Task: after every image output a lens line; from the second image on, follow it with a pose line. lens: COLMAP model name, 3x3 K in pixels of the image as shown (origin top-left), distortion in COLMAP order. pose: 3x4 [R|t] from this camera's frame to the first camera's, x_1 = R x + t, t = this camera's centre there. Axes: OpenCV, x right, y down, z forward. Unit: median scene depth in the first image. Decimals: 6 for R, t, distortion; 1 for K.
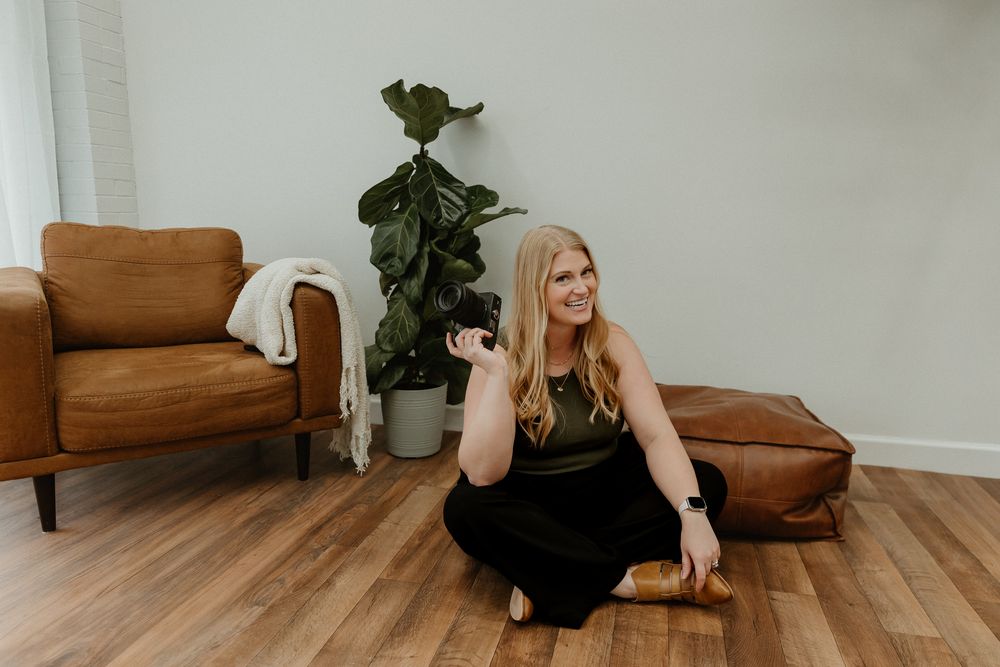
lens RADIAL K [[691.6, 0, 500.0], [0, 691.6, 333.5], [0, 0, 1]] dist [0.031400, -0.000241]
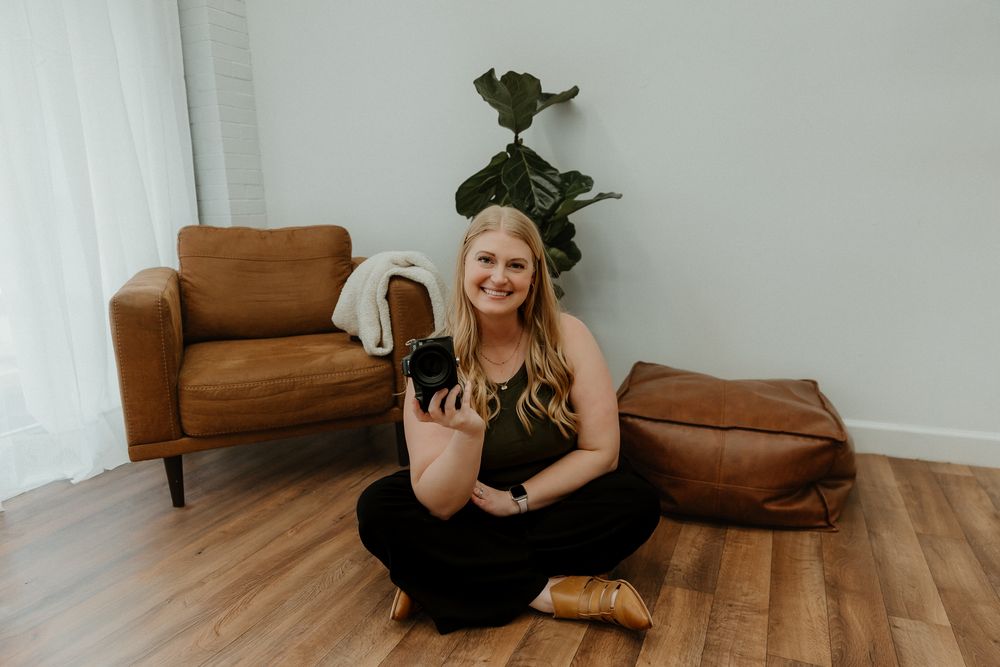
lens RADIAL K [[654.8, 0, 500.0], [0, 654.8, 333.5], [0, 0, 1]] dist [0.021091, -0.001058]
pose [[0.982707, -0.005773, -0.185079, 0.040941], [0.010440, 0.999651, 0.024252, -0.009052], [0.184875, -0.025764, 0.982424, 0.069764]]
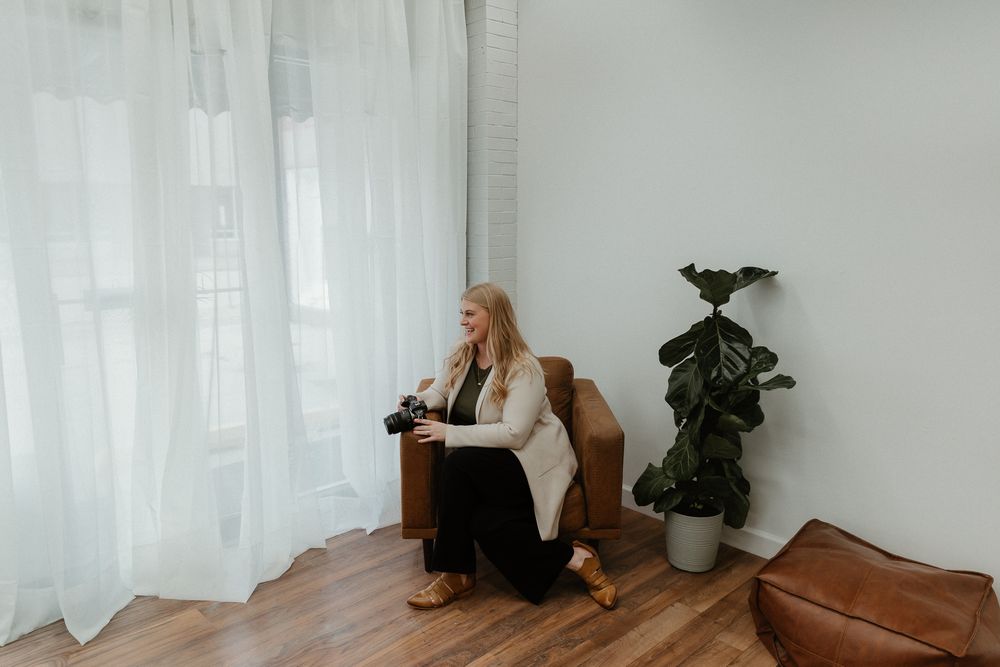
lens RADIAL K [[707.8, 0, 500.0], [0, 707.8, 333.5], [0, 0, 1]] dist [0.023366, -0.002487]
pose [[0.839741, 0.078865, -0.537229, 0.249921], [-0.081831, 0.996477, 0.018373, -0.241508], [0.536785, 0.028534, 0.843236, -0.217034]]
